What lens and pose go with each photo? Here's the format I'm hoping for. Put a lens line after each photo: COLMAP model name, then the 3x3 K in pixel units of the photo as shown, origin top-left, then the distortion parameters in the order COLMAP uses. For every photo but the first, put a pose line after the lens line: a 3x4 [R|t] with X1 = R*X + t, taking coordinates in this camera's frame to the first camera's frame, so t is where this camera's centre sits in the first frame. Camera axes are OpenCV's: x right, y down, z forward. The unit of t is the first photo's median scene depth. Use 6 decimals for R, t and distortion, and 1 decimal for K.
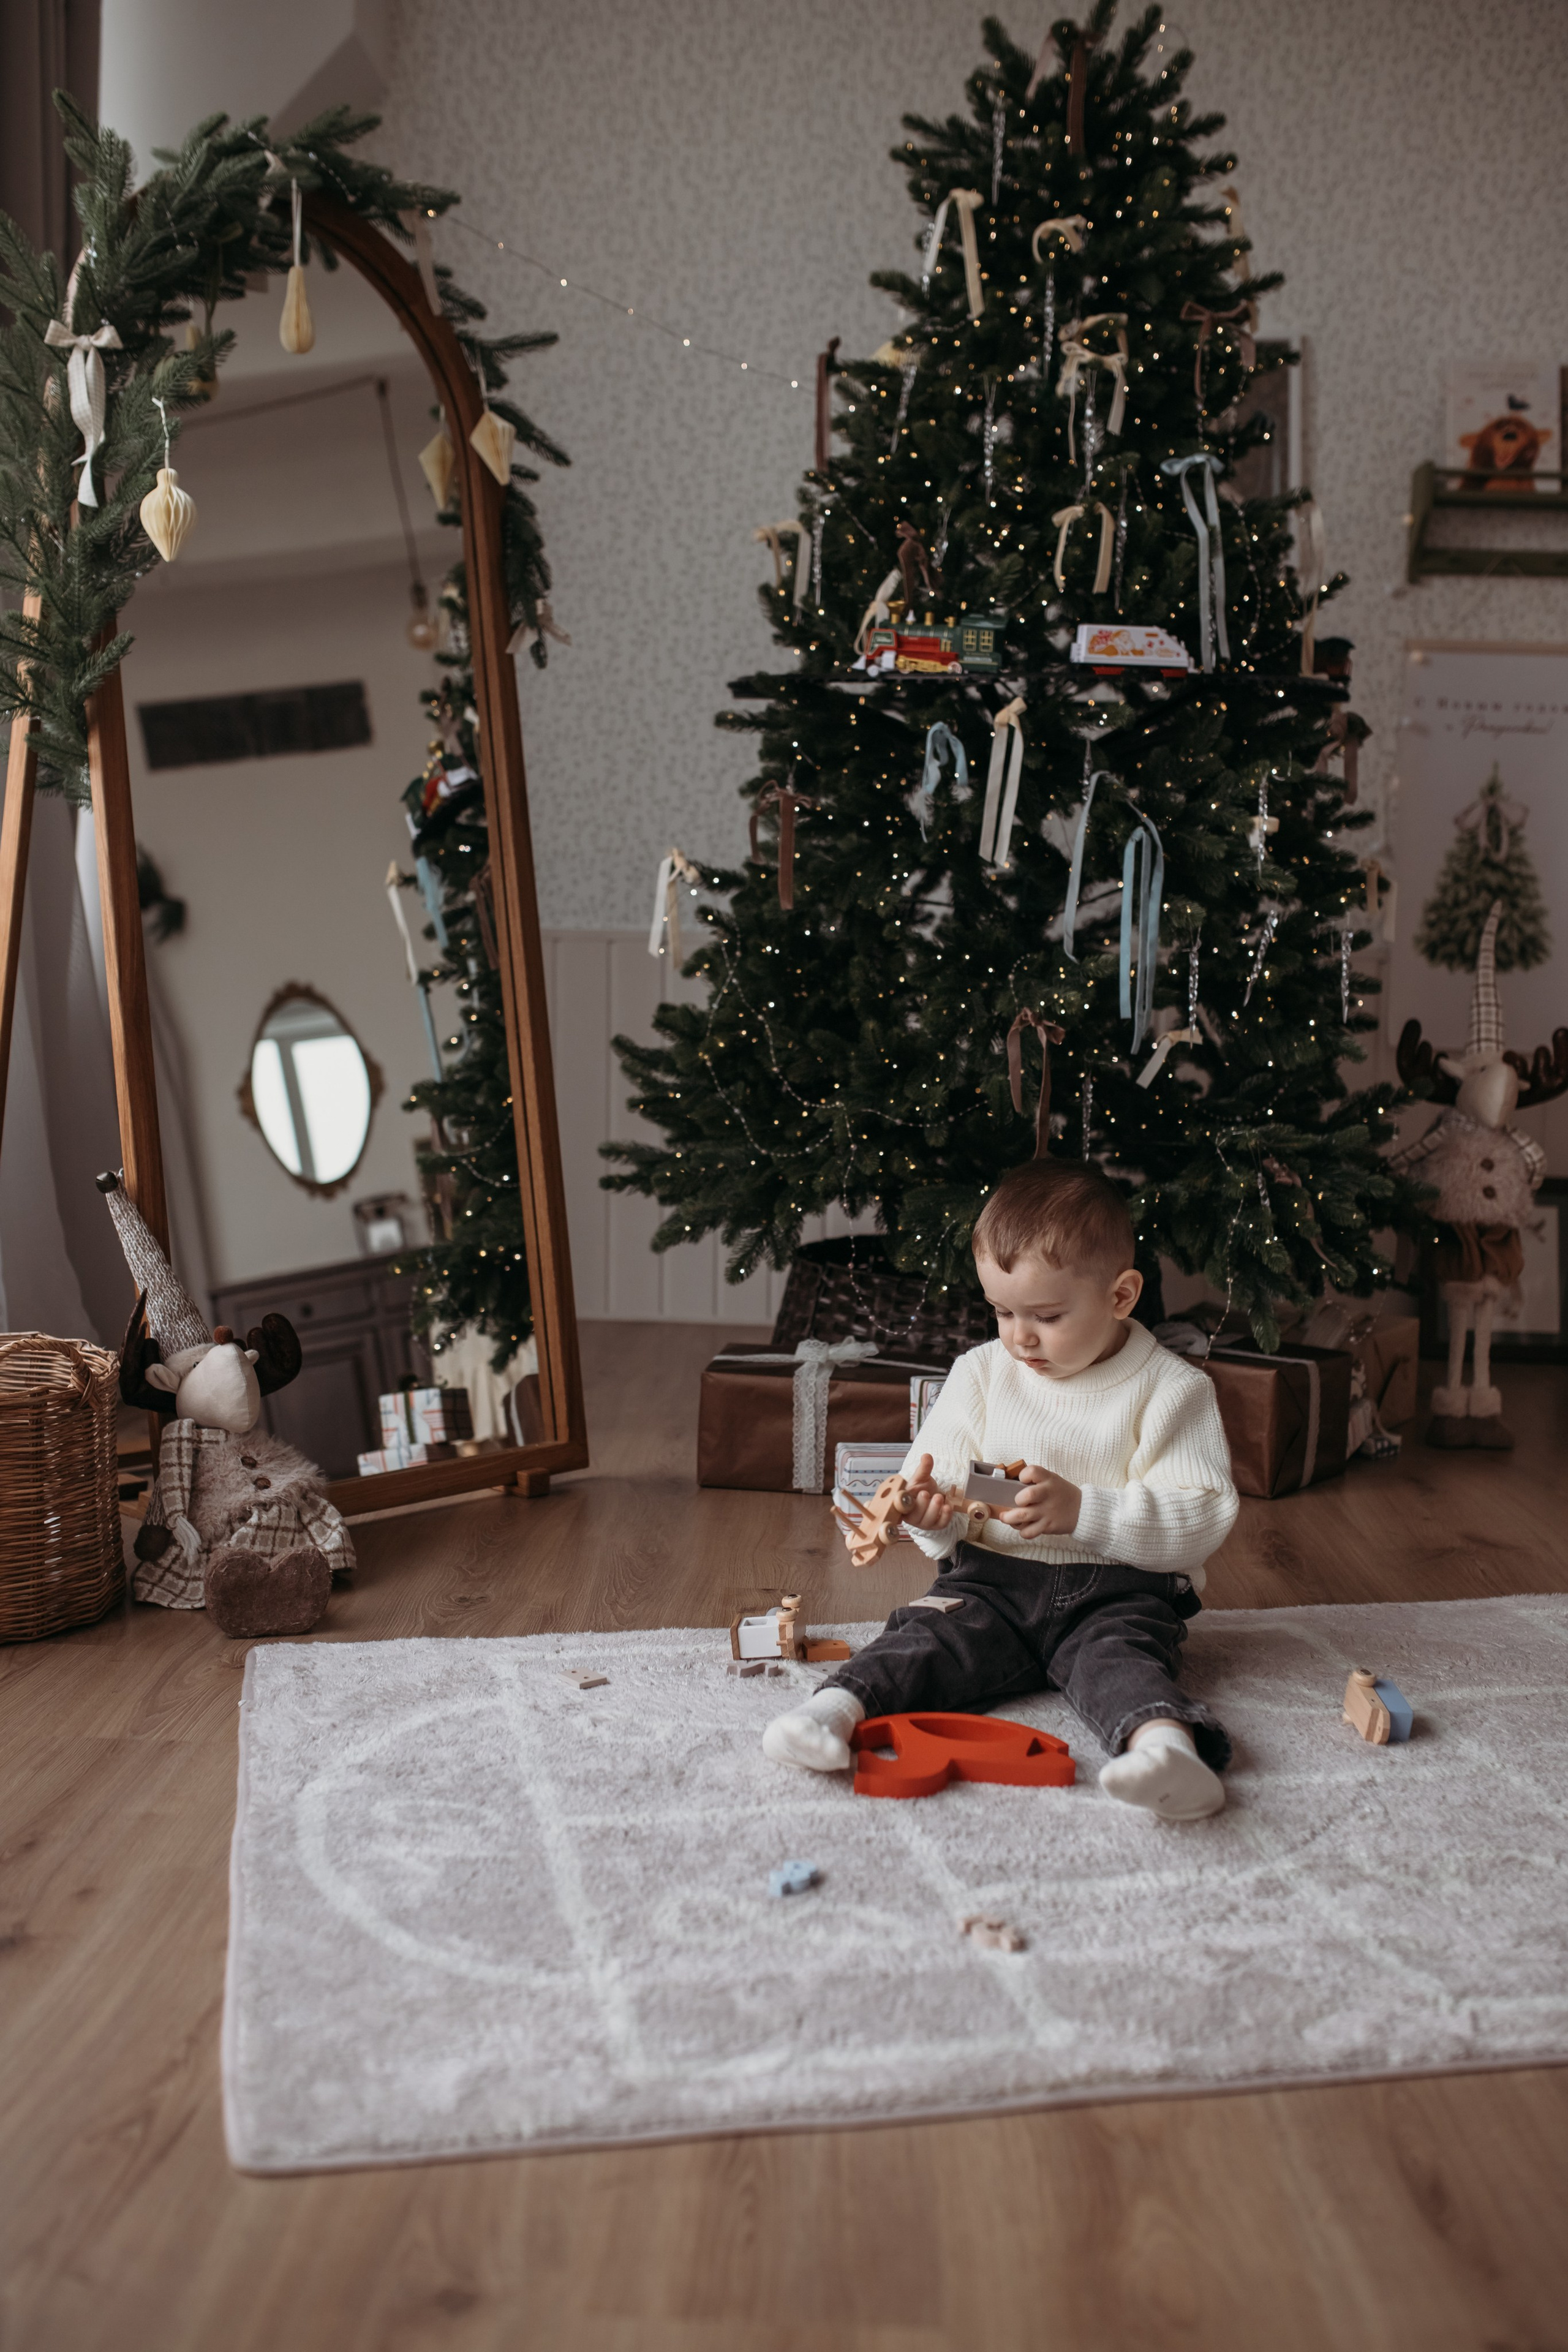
lens RADIAL K [[2330.1, 0, 790.2], [0, 2330.1, 1182.2], [0, 0, 1]] dist [-0.066072, 0.106124]
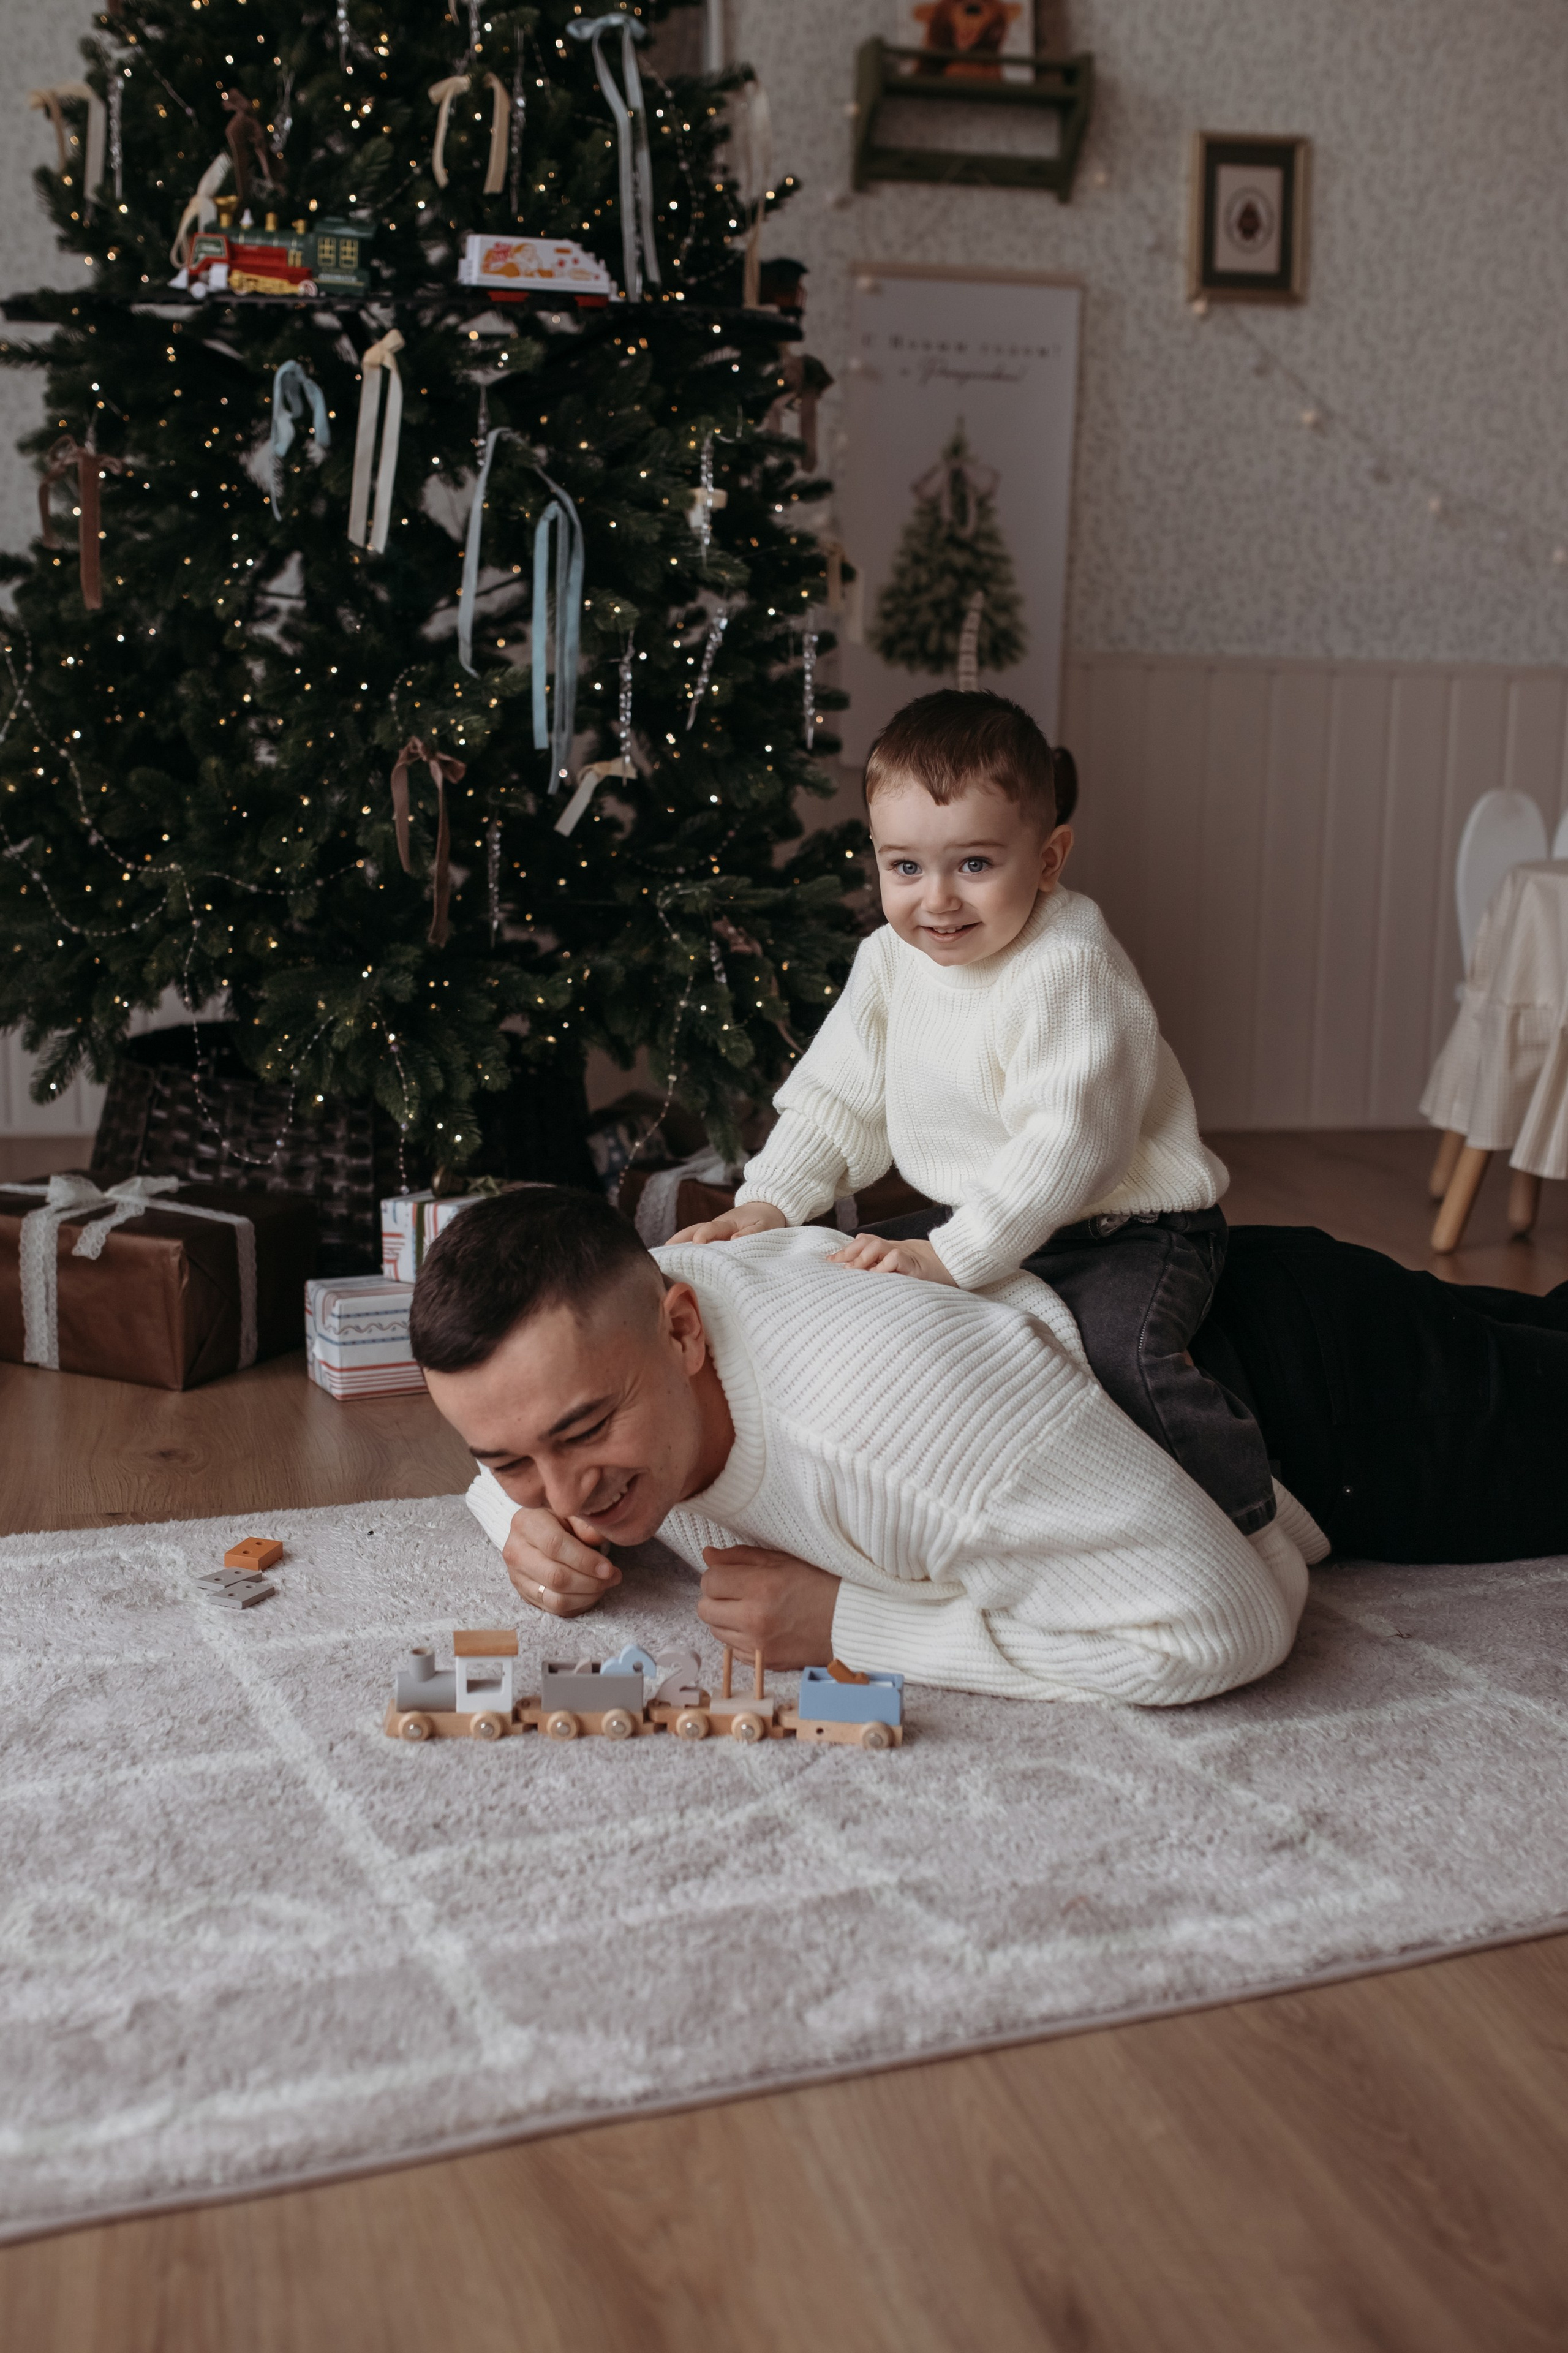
lens RADIAL K [[2777.5, 0, 722.8], [0, 2777.5, 1131.8], [0, 0, 1]] dist [-0.066530, 0.115184]
pose [[0.973380, -0.042546, 0.225213, -0.011821], [0.024090, 0.996168, 0.084073, -0.018252], [-0.227927, -0.076410, 0.970675, 0.066906]]
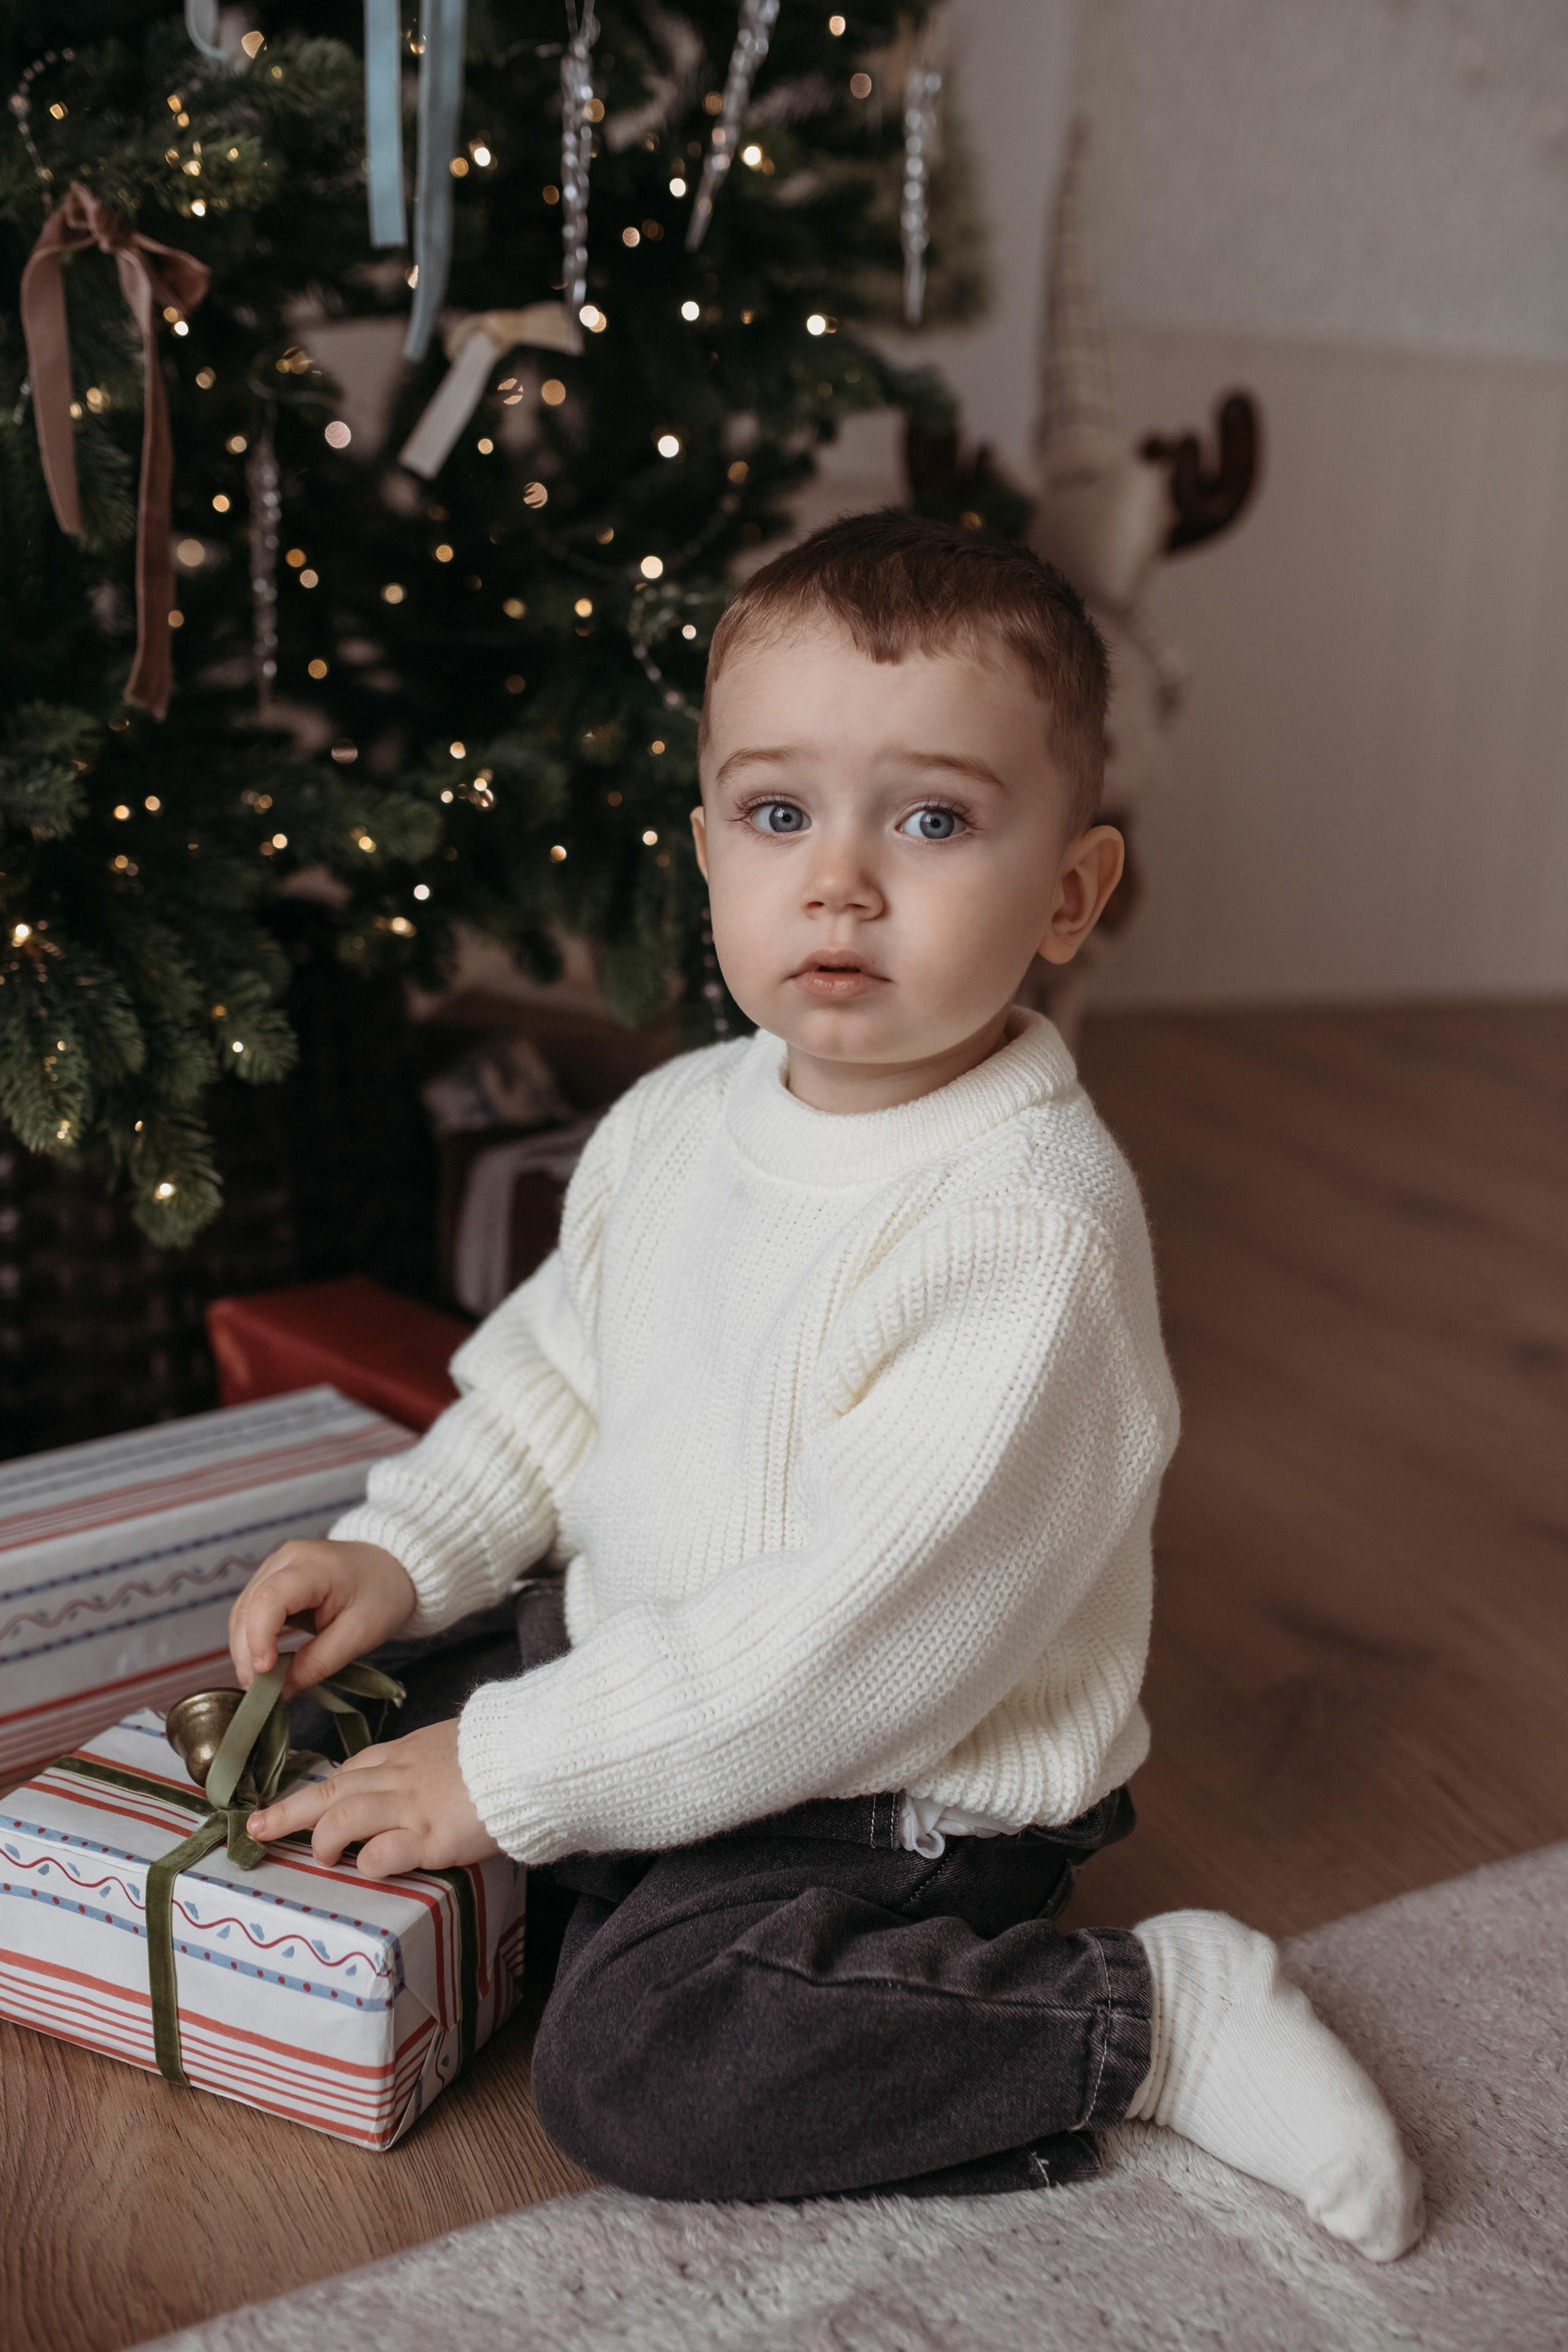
lens RADIAL K [[2445.6, 0, 749.6], [0, 2445.6, 1221.8], [0, 0, 1]] dist [-0.082230, 0.105043]
pose [[0.926879, -0.090706, 0.364235, 0.052050], [0.014968, 0.978523, 0.205592, -0.004238], [-0.375061, -0.185107, 0.908331, 0.618309]]
